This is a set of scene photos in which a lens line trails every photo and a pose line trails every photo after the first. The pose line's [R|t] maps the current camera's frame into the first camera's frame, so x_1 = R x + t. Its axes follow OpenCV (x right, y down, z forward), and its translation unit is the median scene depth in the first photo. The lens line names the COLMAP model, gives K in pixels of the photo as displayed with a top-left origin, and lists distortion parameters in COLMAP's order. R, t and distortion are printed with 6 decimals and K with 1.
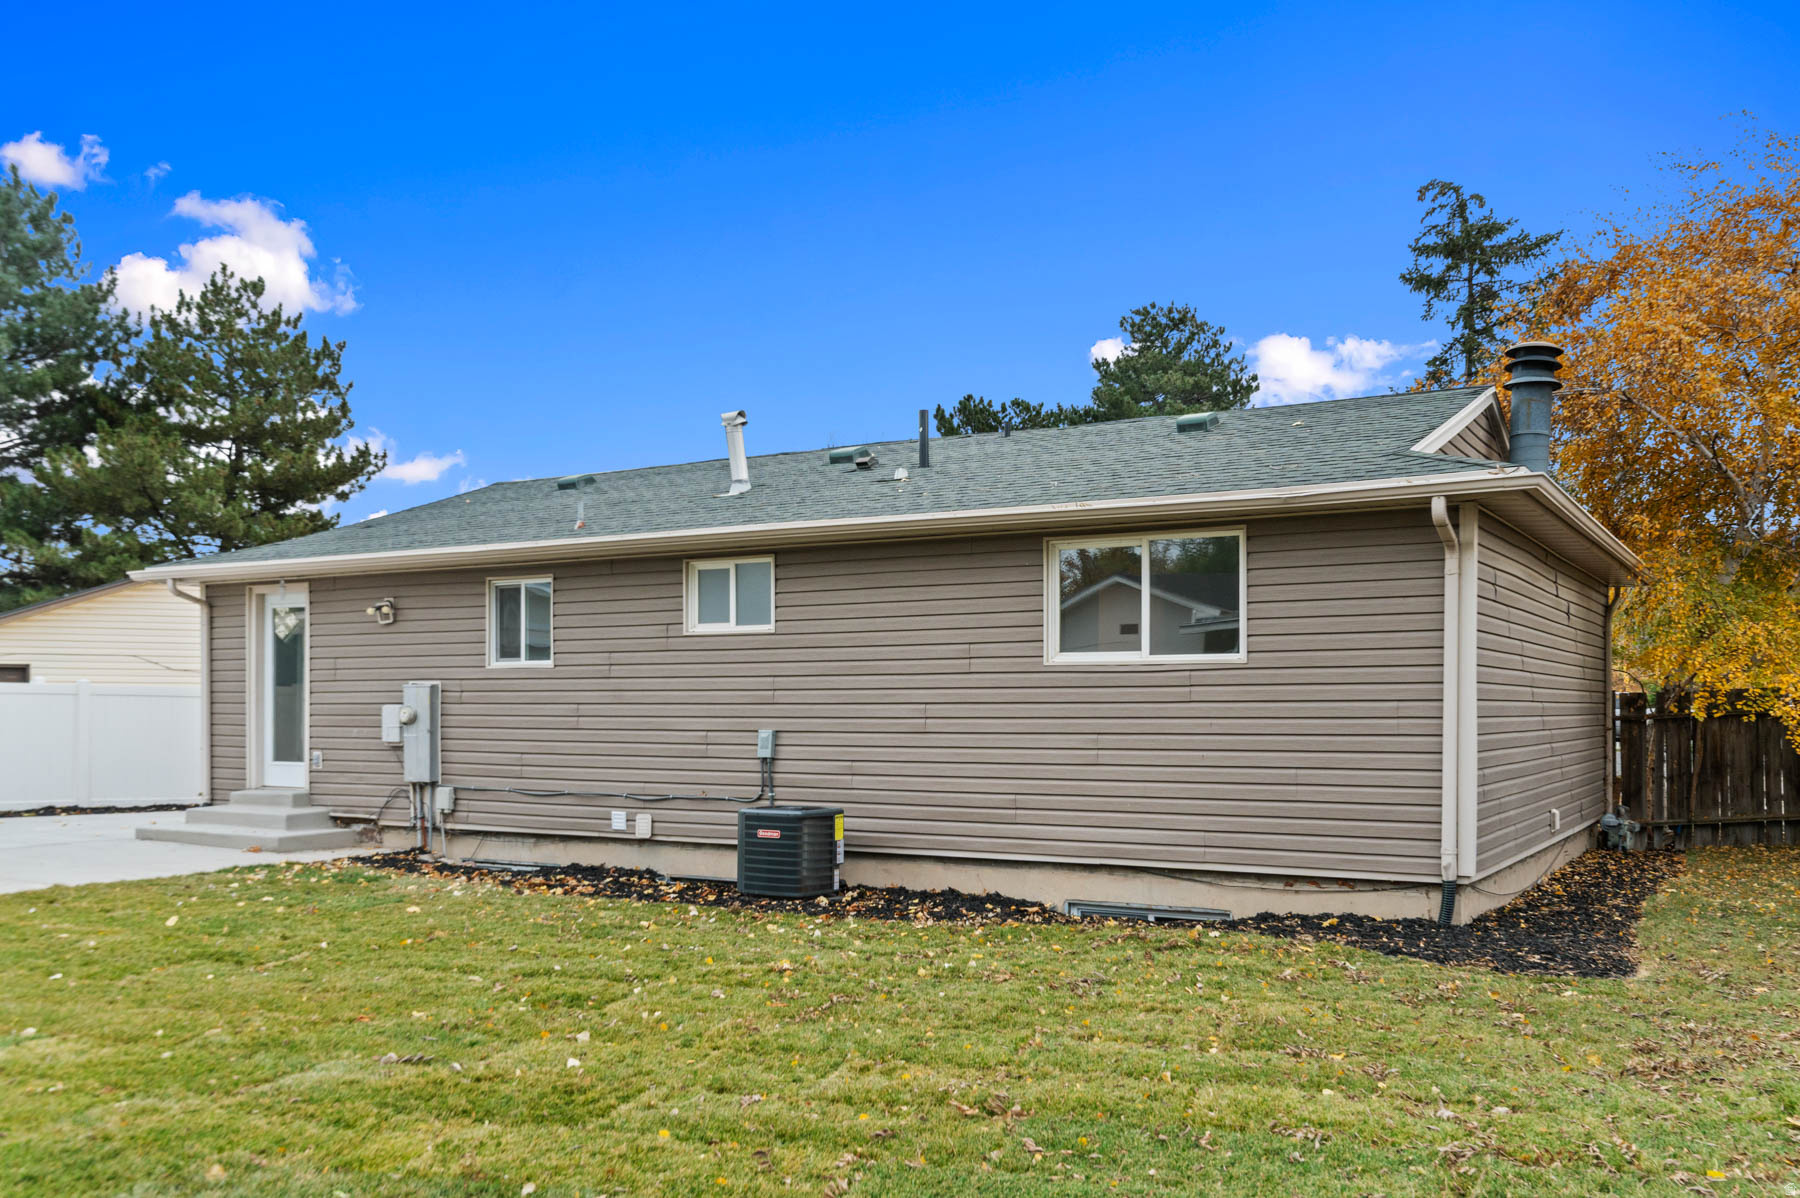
lens RADIAL K [[1559.5, 0, 899.2], [0, 1559.5, 718.1], [0, 0, 1]] dist [-0.003298, 0.007613]
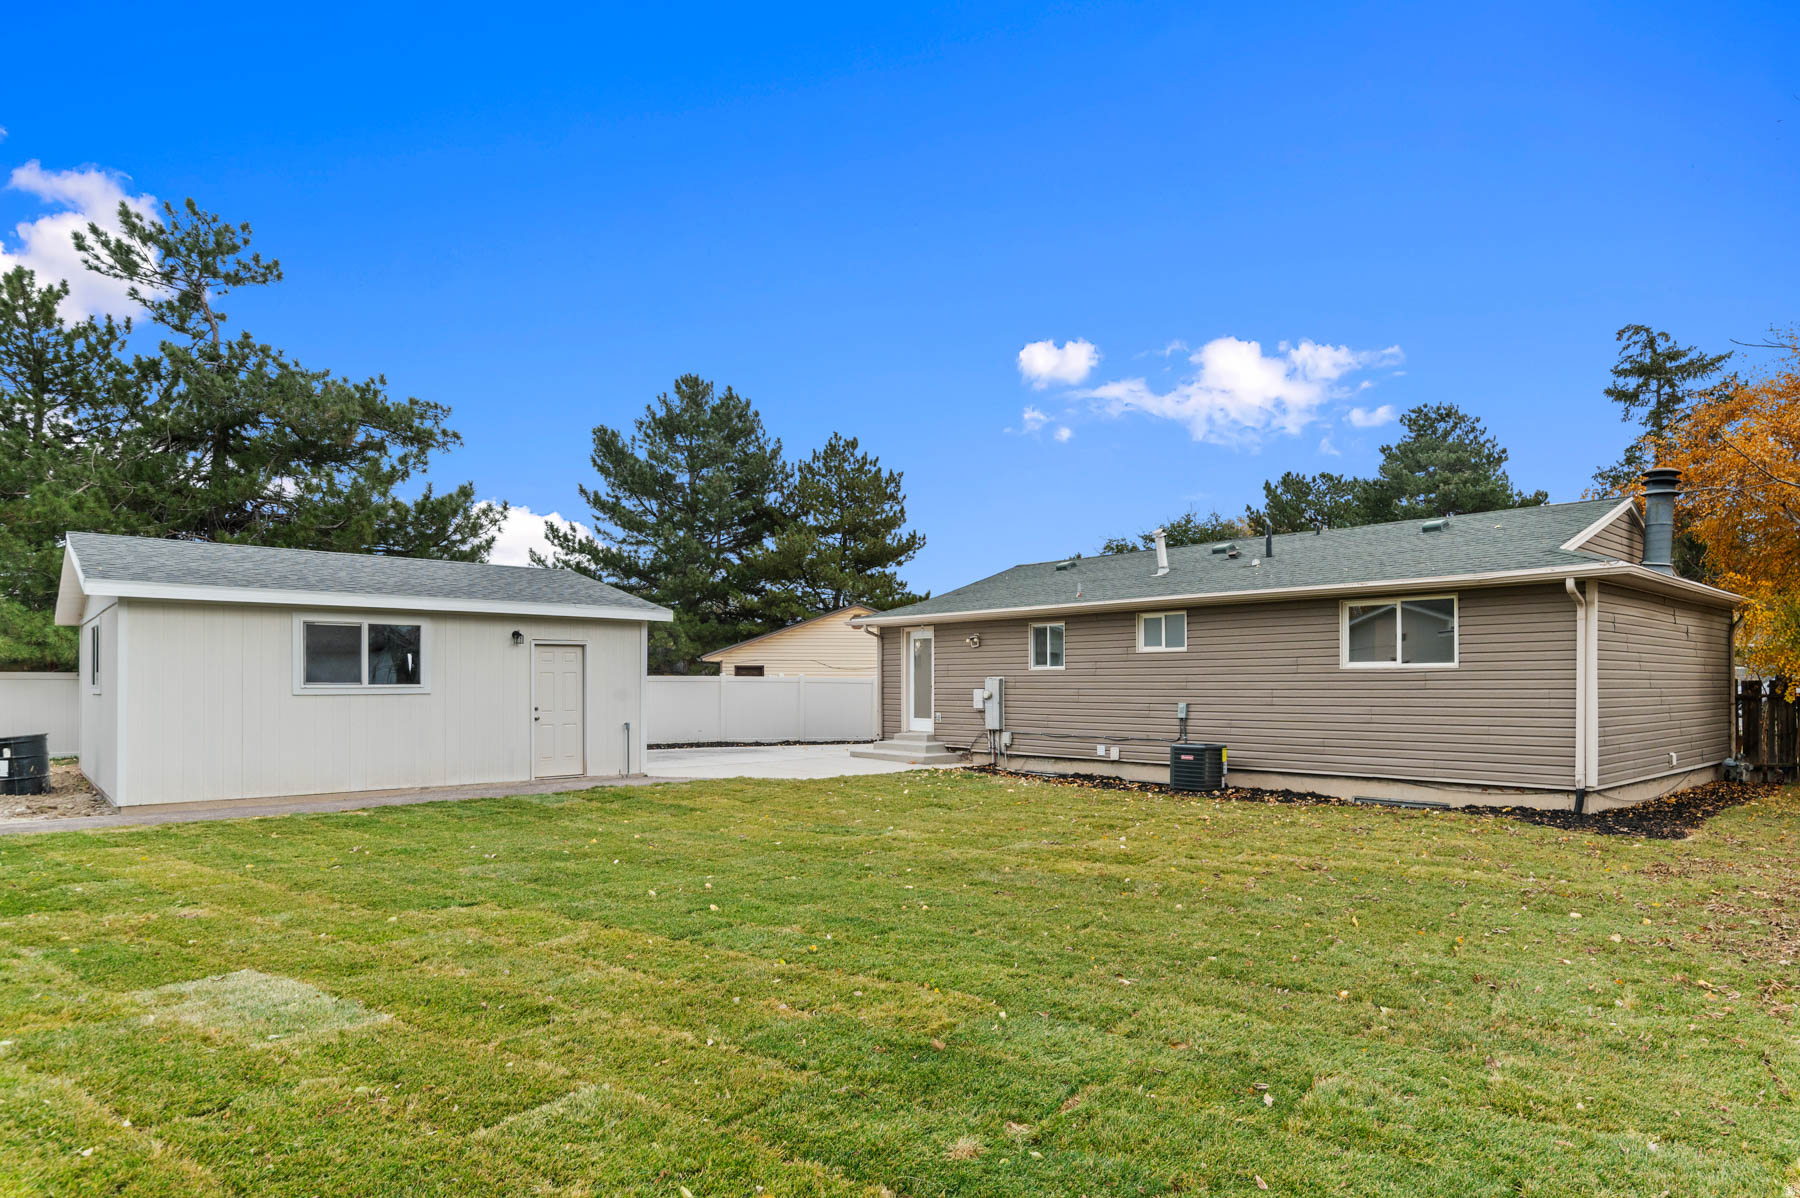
lens RADIAL K [[1075.3, 0, 911.1], [0, 1075.3, 680.2], [0, 0, 1]] dist [0.000280, -0.002193]
pose [[0.957747, -0.002357, -0.287603, -0.023300], [-0.000582, 0.999948, -0.010134, -0.006263], [0.287612, 0.009873, 0.957696, -0.308388]]
